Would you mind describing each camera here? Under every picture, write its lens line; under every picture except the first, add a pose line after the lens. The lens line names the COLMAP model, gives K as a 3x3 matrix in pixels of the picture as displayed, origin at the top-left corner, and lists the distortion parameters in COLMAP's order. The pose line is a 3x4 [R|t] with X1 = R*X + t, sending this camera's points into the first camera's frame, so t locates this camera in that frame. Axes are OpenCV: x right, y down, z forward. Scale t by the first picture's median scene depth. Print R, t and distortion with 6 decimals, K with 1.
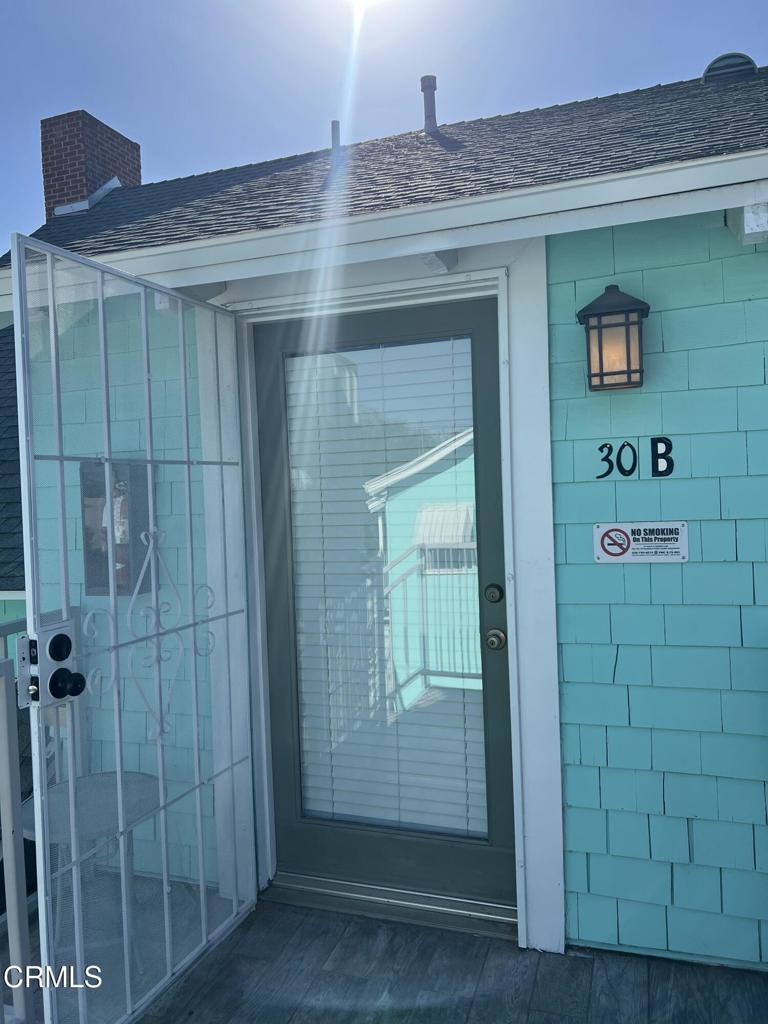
lens RADIAL K [[764.5, 0, 374.3], [0, 764.5, 513.2], [0, 0, 1]] dist [0.054321, -0.060581]
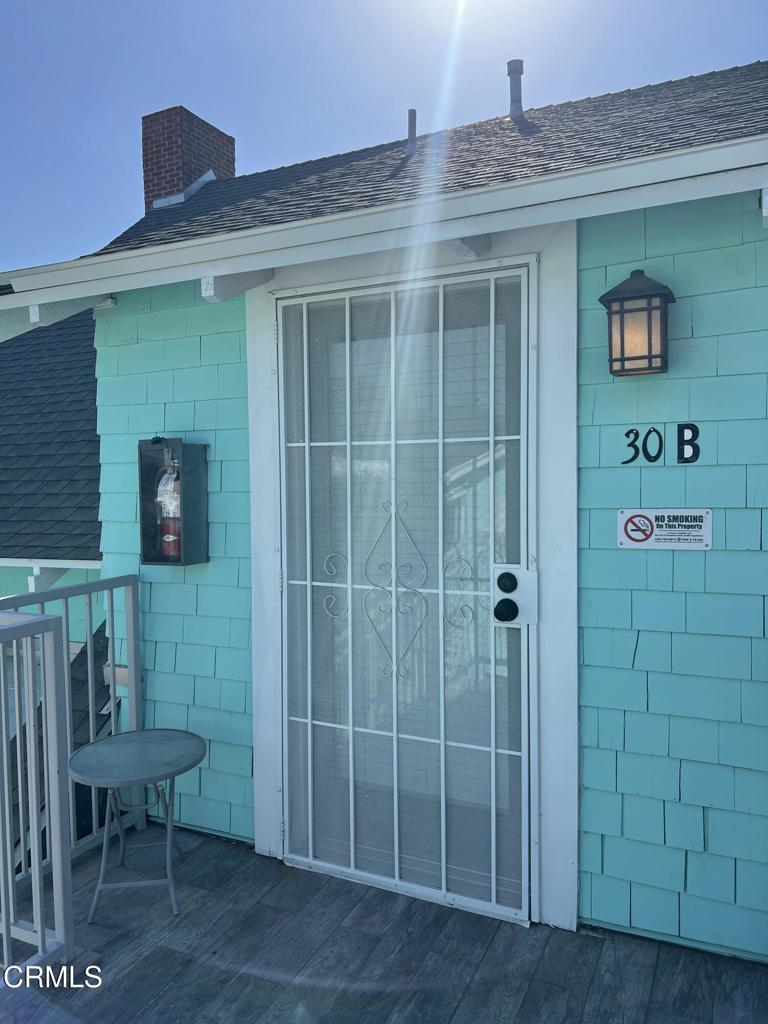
lens RADIAL K [[764.5, 0, 374.3], [0, 764.5, 513.2], [0, 0, 1]] dist [0.054321, -0.060581]
pose [[0.992922, 0.029154, -0.115131, 0.085307], [-0.027616, 0.999507, 0.014931, 0.012755], [0.115509, -0.011646, 0.993238, -0.033813]]
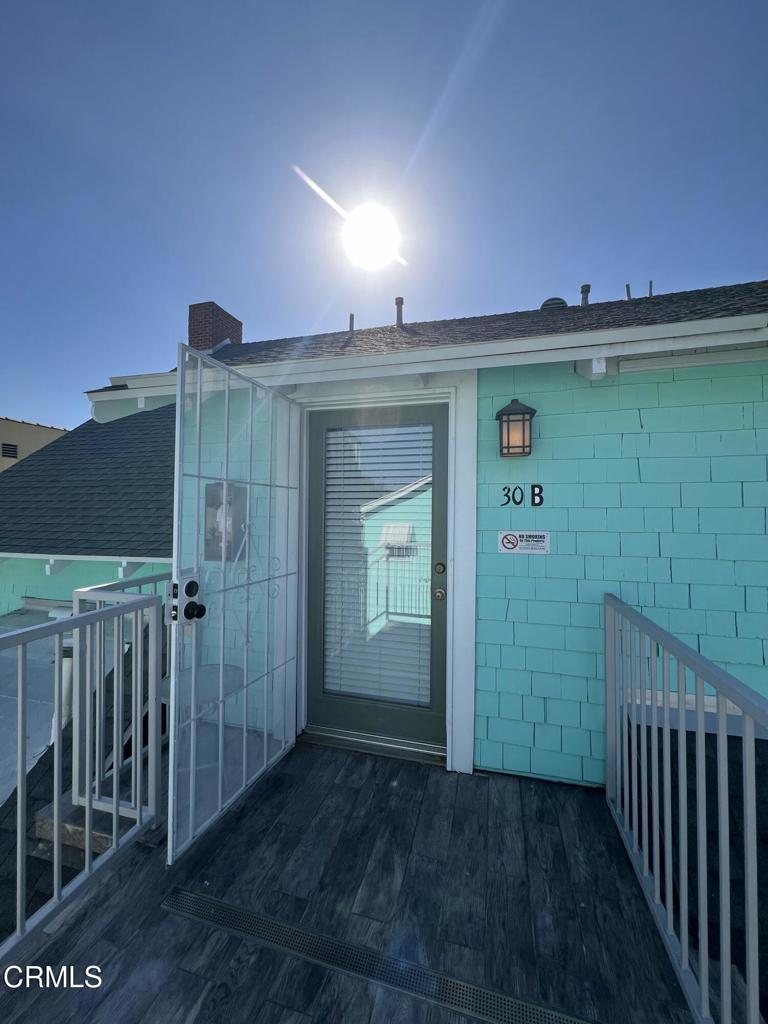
lens RADIAL K [[408.9, 0, 382.9], [0, 408.9, 511.3], [0, 0, 1]] dist [-0.001042, 0.000536]
pose [[0.996790, 0.046665, 0.065055, -0.047042], [-0.044079, 0.998201, -0.040631, 0.018929], [-0.066834, 0.037633, 0.997054, 0.063657]]
